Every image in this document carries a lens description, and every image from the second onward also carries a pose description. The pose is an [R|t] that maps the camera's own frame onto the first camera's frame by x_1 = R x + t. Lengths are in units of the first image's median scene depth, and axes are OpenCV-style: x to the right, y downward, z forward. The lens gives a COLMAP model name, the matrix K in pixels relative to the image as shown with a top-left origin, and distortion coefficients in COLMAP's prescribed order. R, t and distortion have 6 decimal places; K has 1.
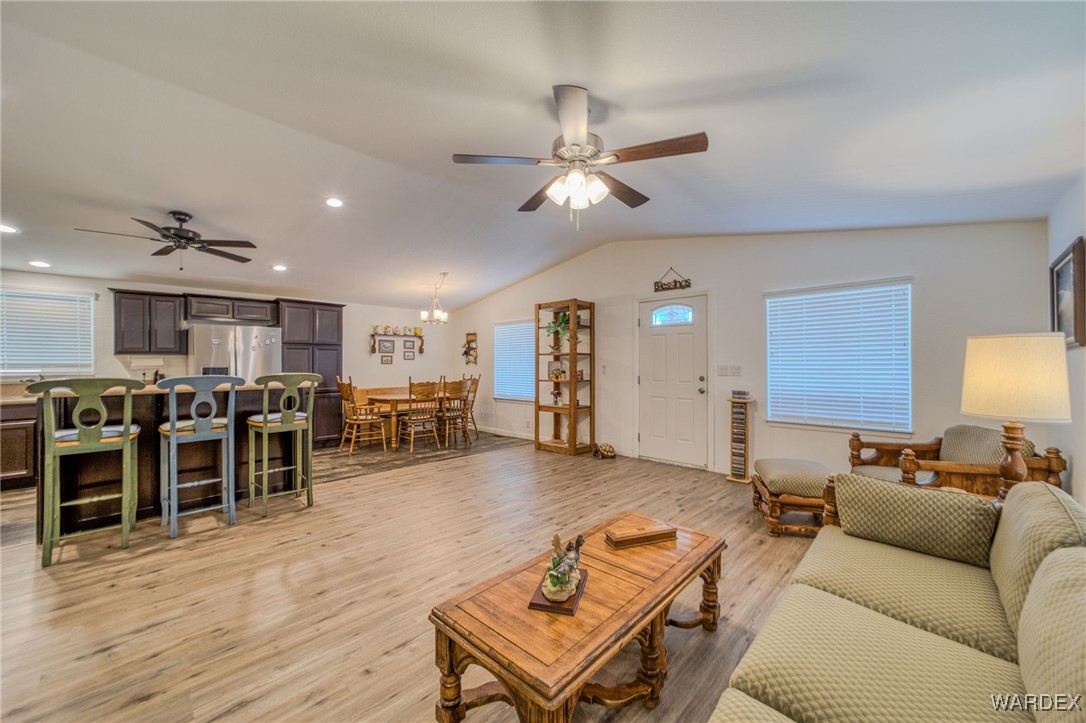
lens RADIAL K [[408.7, 0, 541.8], [0, 408.7, 364.5], [0, 0, 1]] dist [-0.001872, 0.001412]
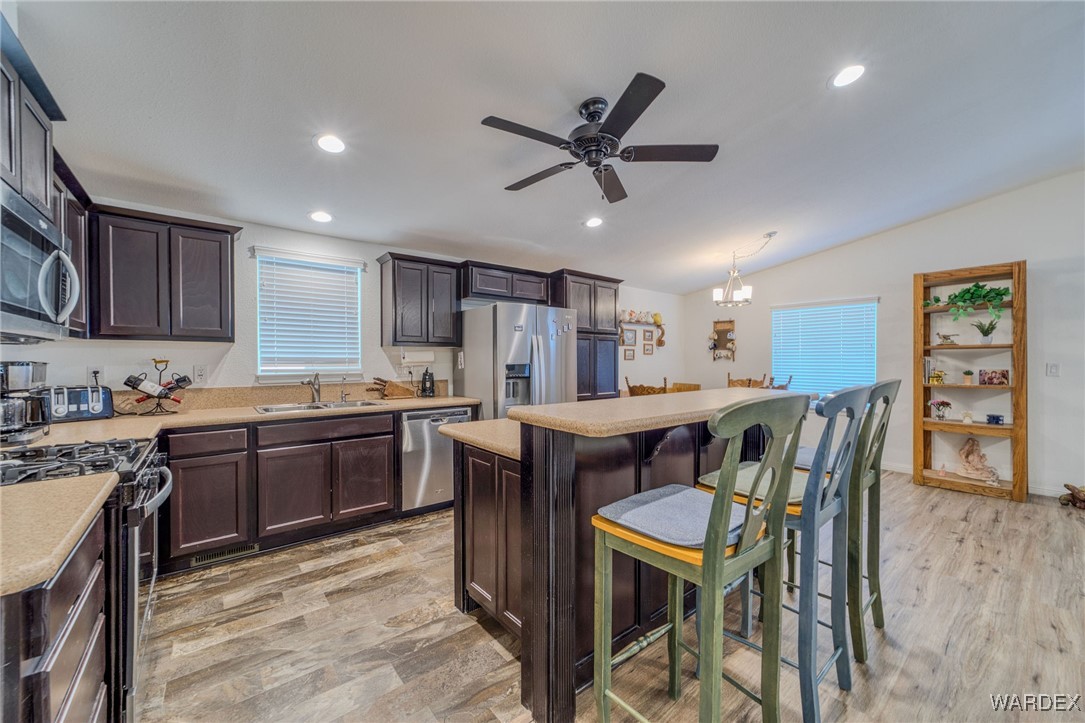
lens RADIAL K [[408.3, 0, 548.6], [0, 408.3, 362.5], [0, 0, 1]] dist [-0.001872, 0.001412]
pose [[0.994256, 0.005463, -0.106888, -0.565878], [-0.004790, 0.999967, 0.006552, -0.000608], [0.106921, -0.006003, 0.994249, 0.254196]]
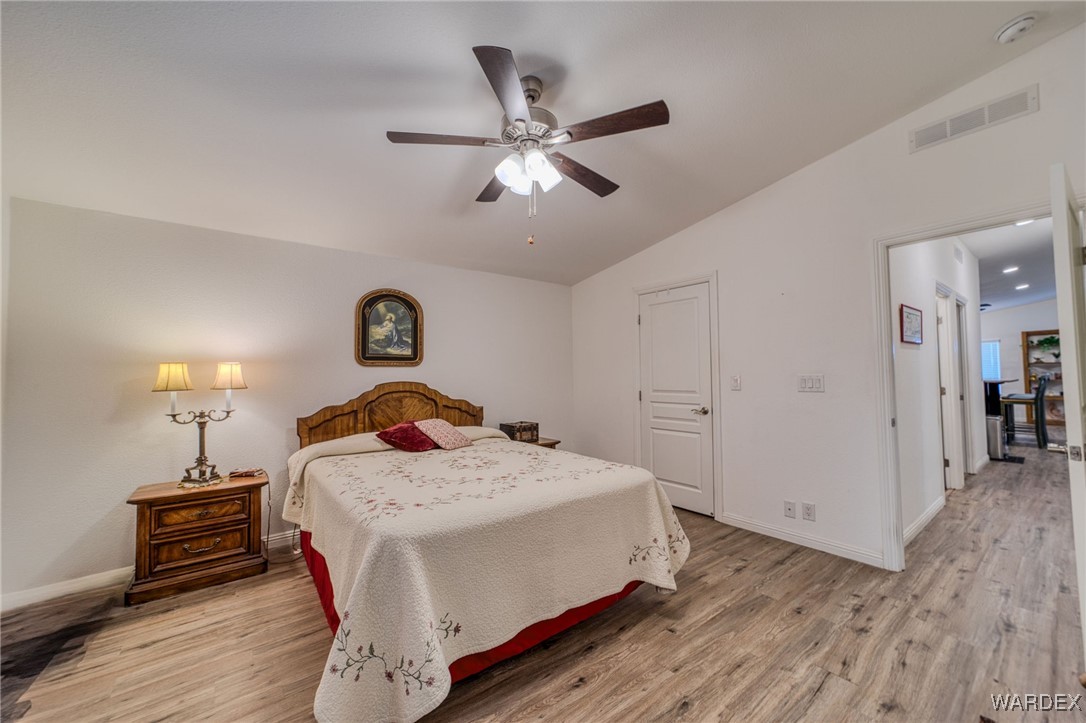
lens RADIAL K [[408.7, 0, 540.1], [0, 408.7, 360.7], [0, 0, 1]] dist [-0.001872, 0.001412]
pose [[0.986159, -0.007630, -0.165628, -1.599372], [0.001454, 0.999300, -0.037378, 0.020911], [0.165797, 0.036620, 0.985480, -0.854250]]
